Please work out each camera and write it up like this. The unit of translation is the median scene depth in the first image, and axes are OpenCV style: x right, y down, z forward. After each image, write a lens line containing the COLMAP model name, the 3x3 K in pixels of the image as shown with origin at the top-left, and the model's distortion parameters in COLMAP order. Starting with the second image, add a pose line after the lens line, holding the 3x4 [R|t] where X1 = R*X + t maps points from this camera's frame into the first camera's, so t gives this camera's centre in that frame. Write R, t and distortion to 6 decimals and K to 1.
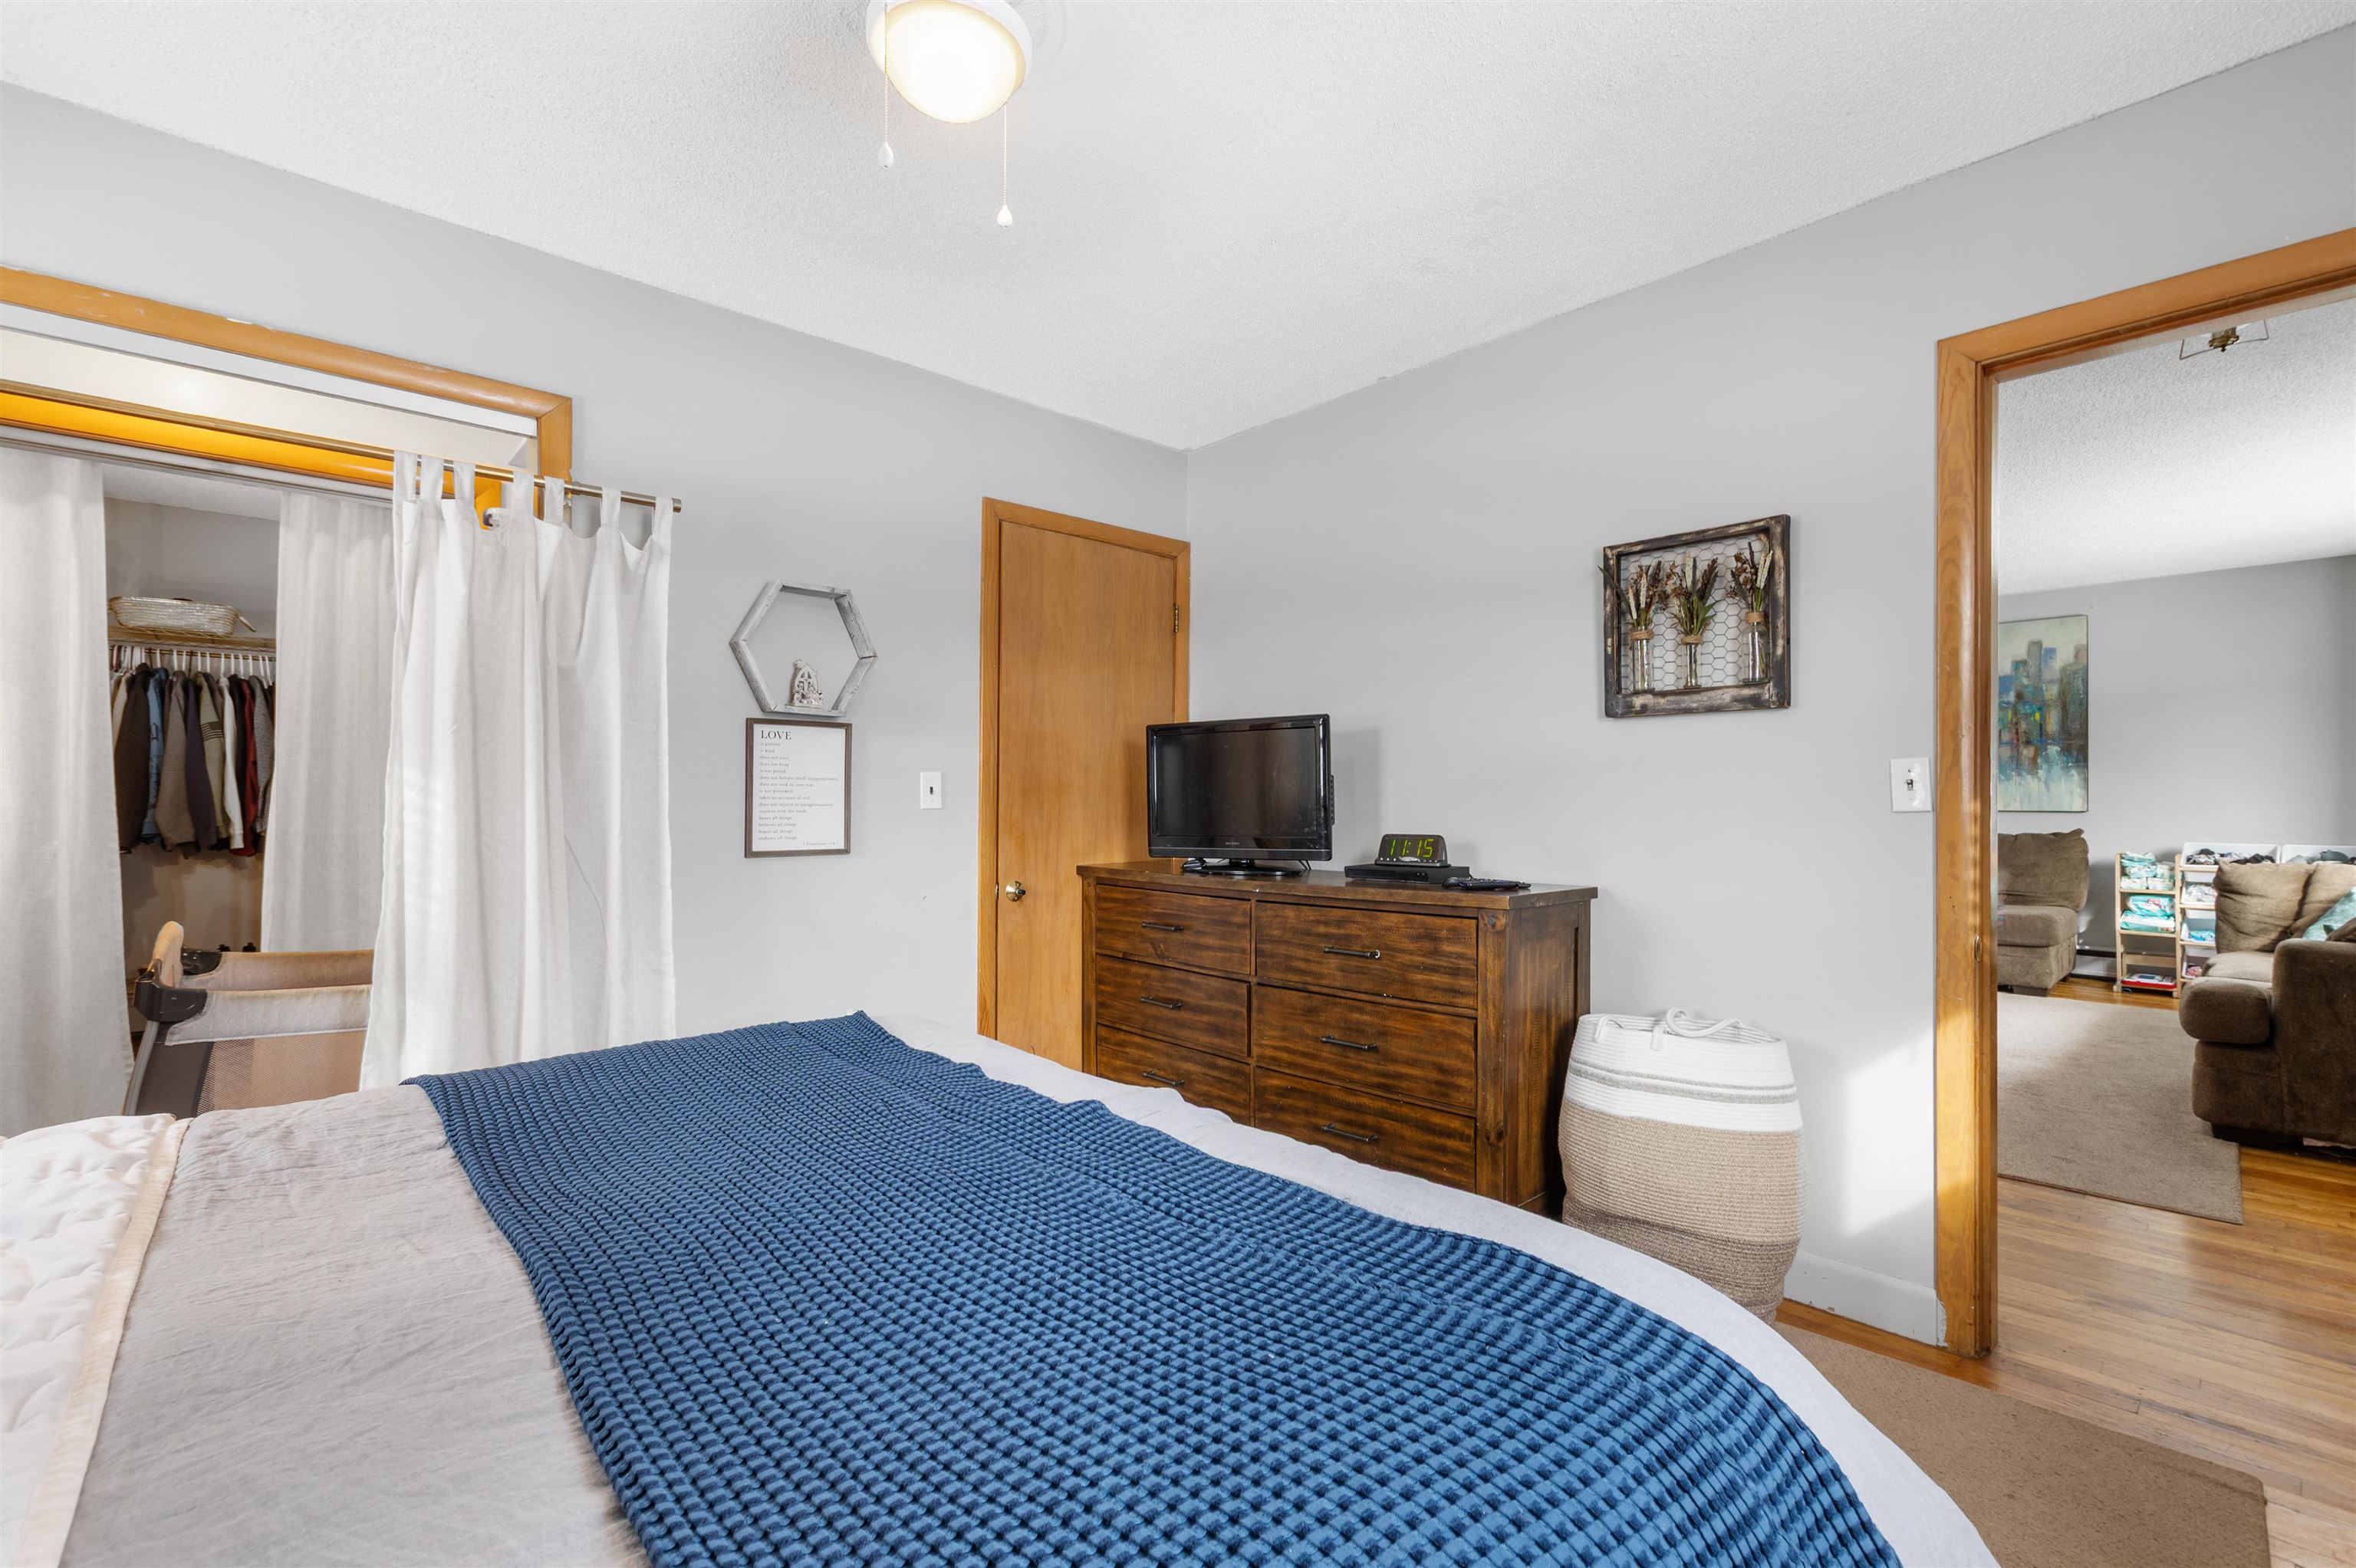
lens RADIAL K [[1053.1, 0, 1178.0], [0, 1053.1, 784.0], [0, 0, 1]] dist [0.000098, 0.000179]
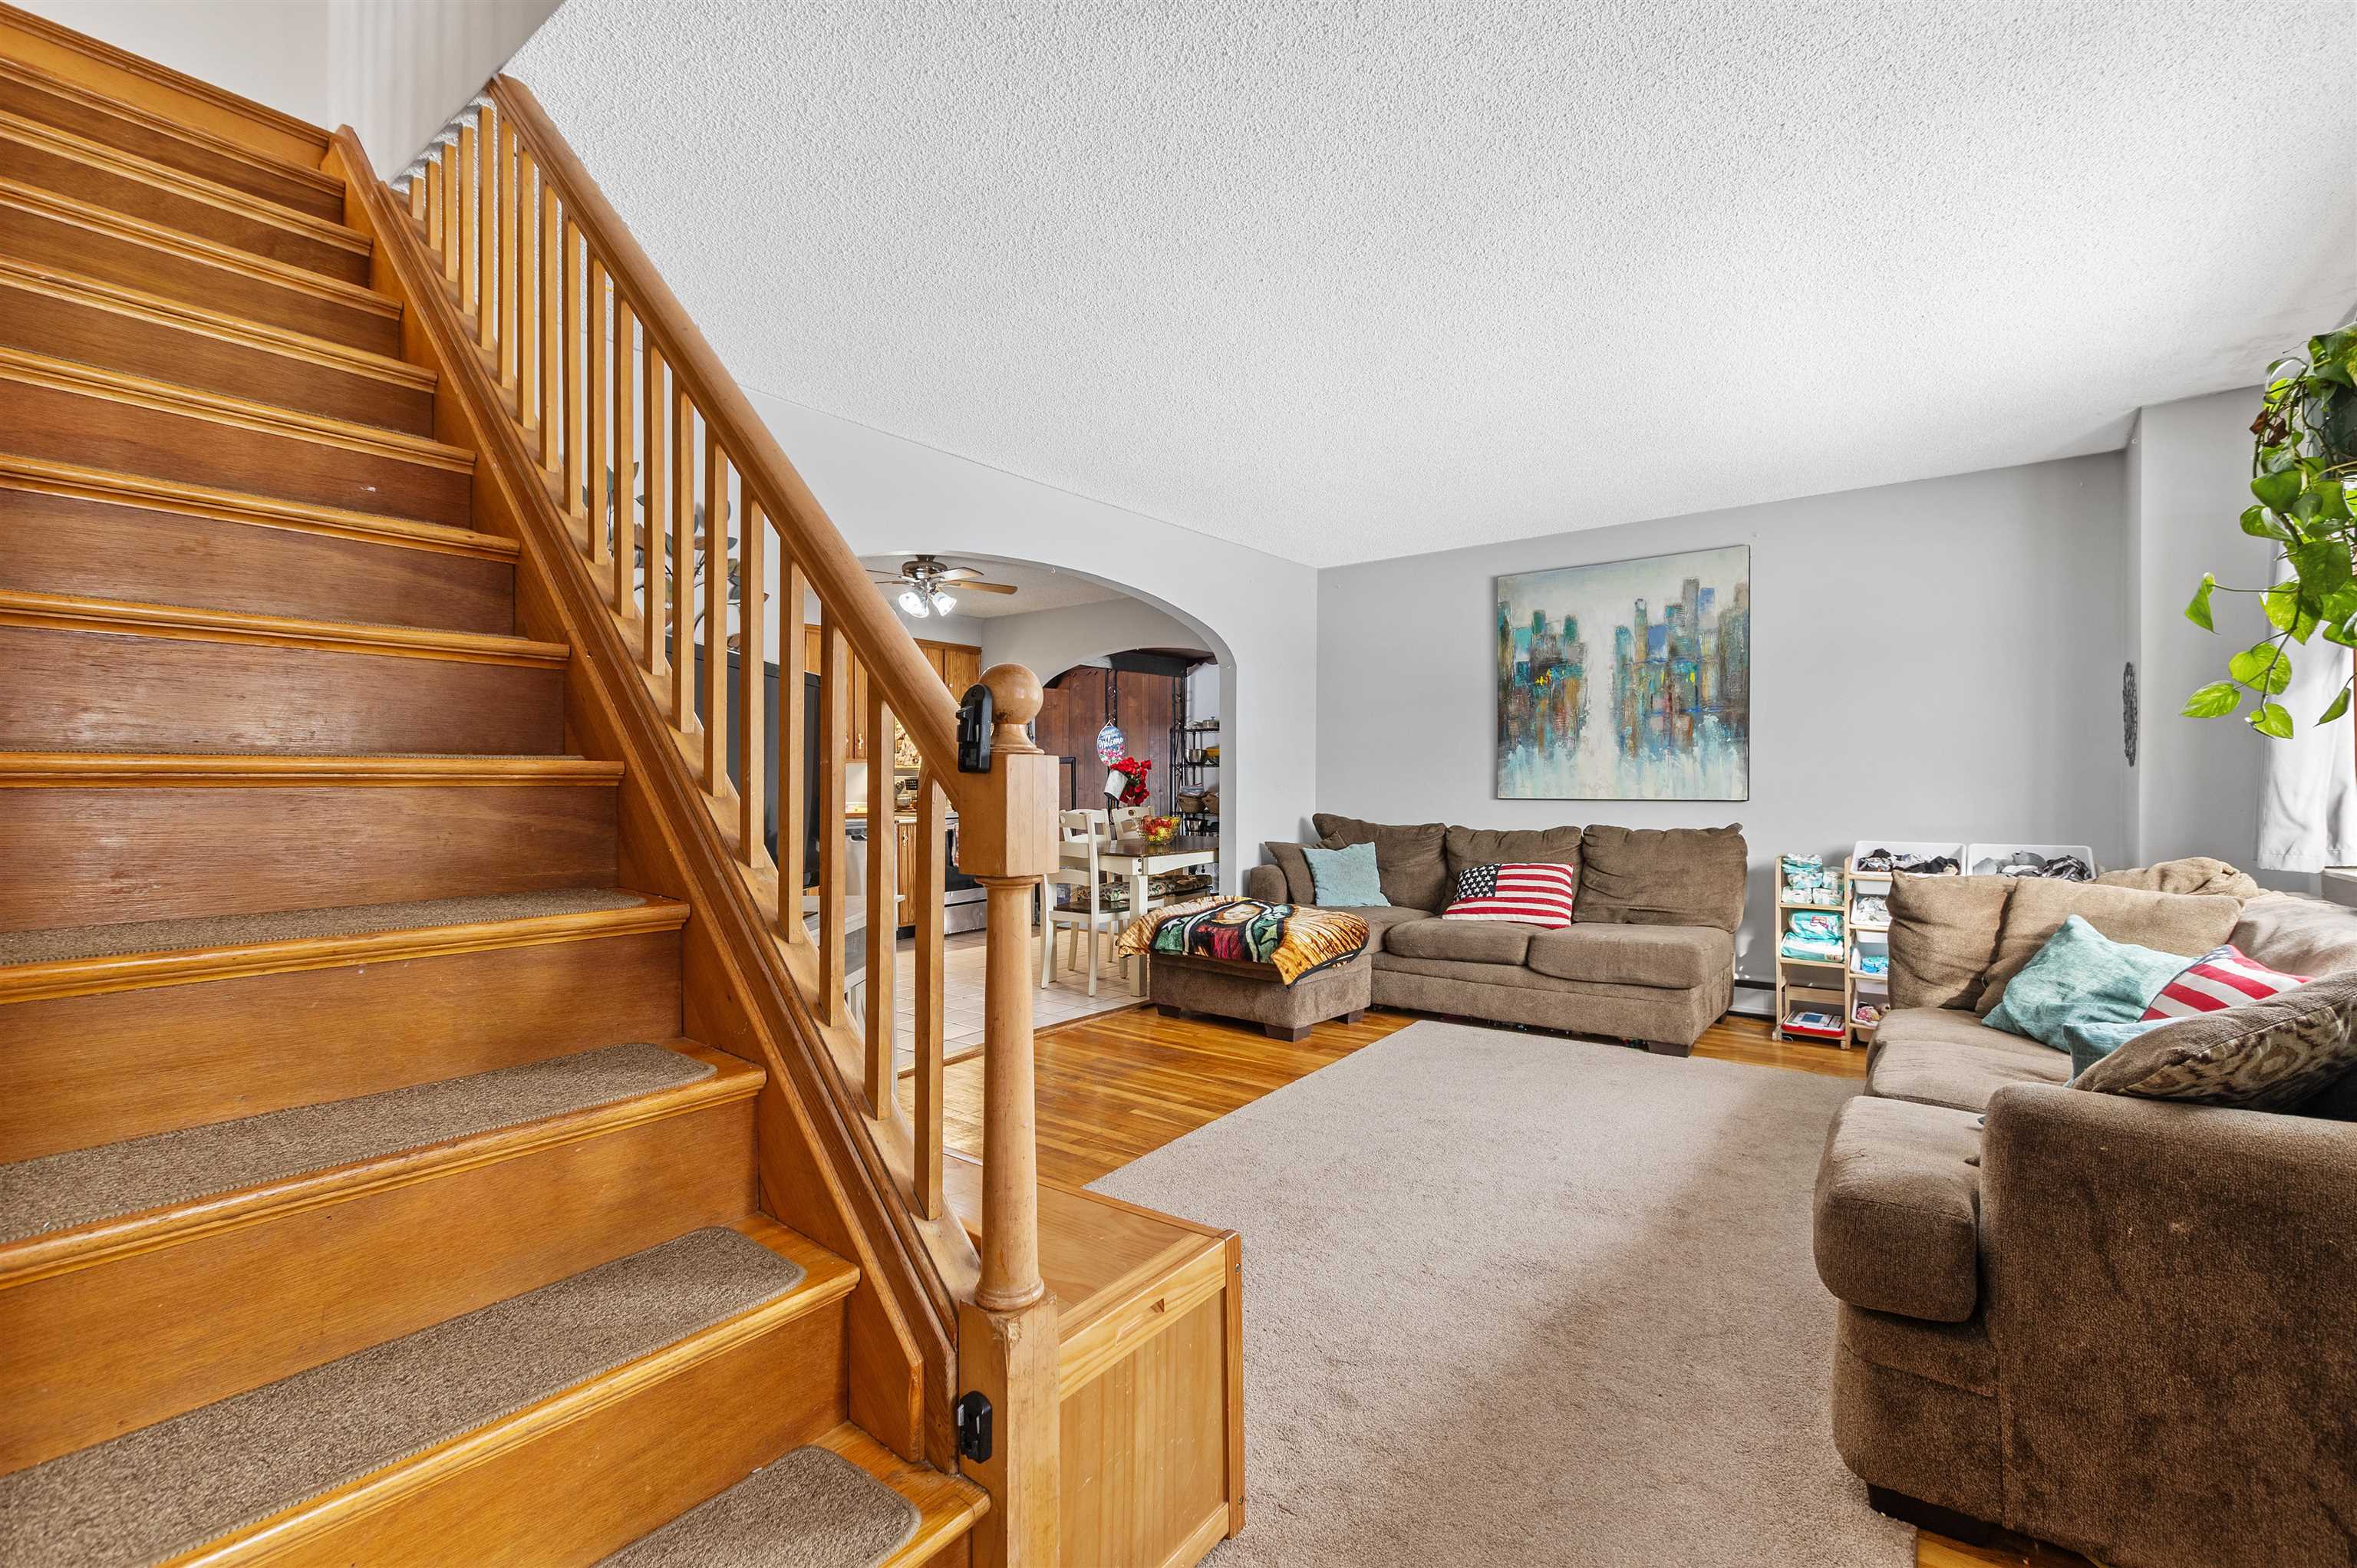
lens RADIAL K [[1028.5, 0, 1178.5], [0, 1028.5, 784.0], [0, 0, 1]] dist [-0.000729, 0.000439]
pose [[0.986260, -0.000905, 0.165199, 0.348127], [-0.000763, 0.999949, 0.010033, 0.007081], [-0.165199, -0.010021, 0.986209, 0.347042]]
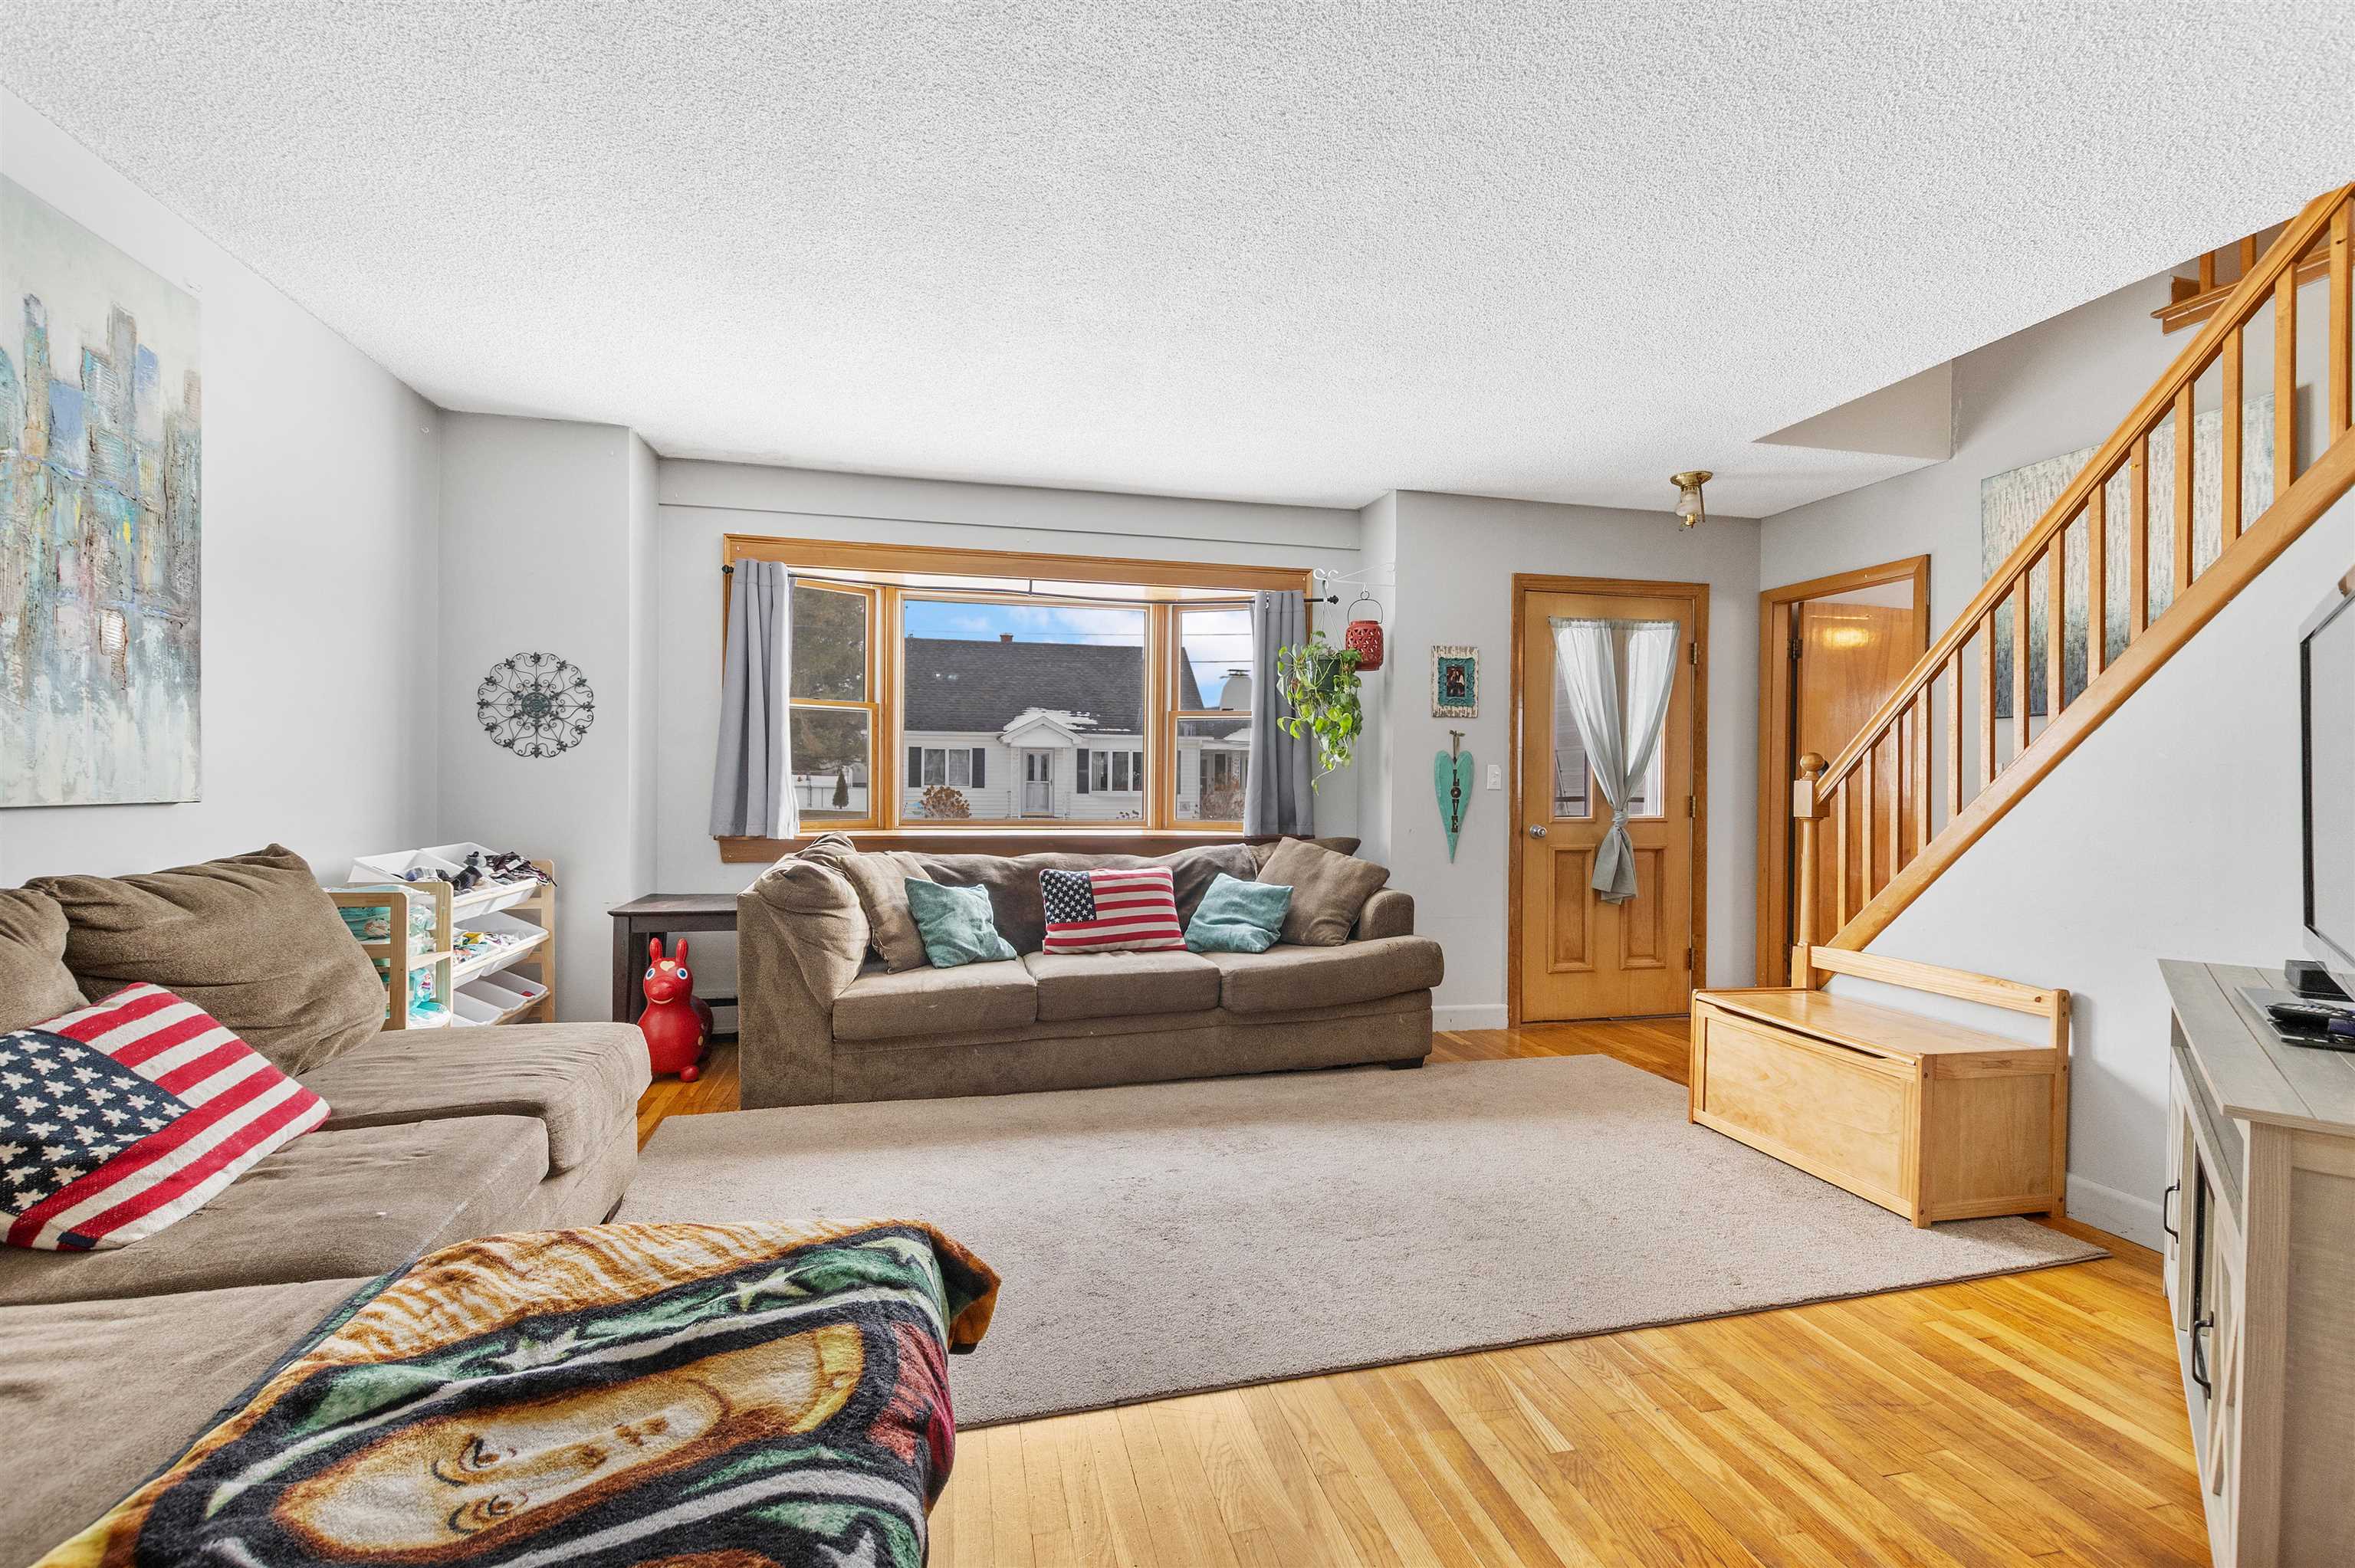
lens RADIAL K [[1029.0, 0, 1197.4], [0, 1029.0, 776.5], [0, 0, 1]] dist [0.006162, 0.000235]
pose [[-0.873426, -0.011287, 0.486826, 0.369364], [-0.017892, 0.999800, -0.008919, 0.013899], [-0.486628, -0.016500, -0.873454, 1.223891]]
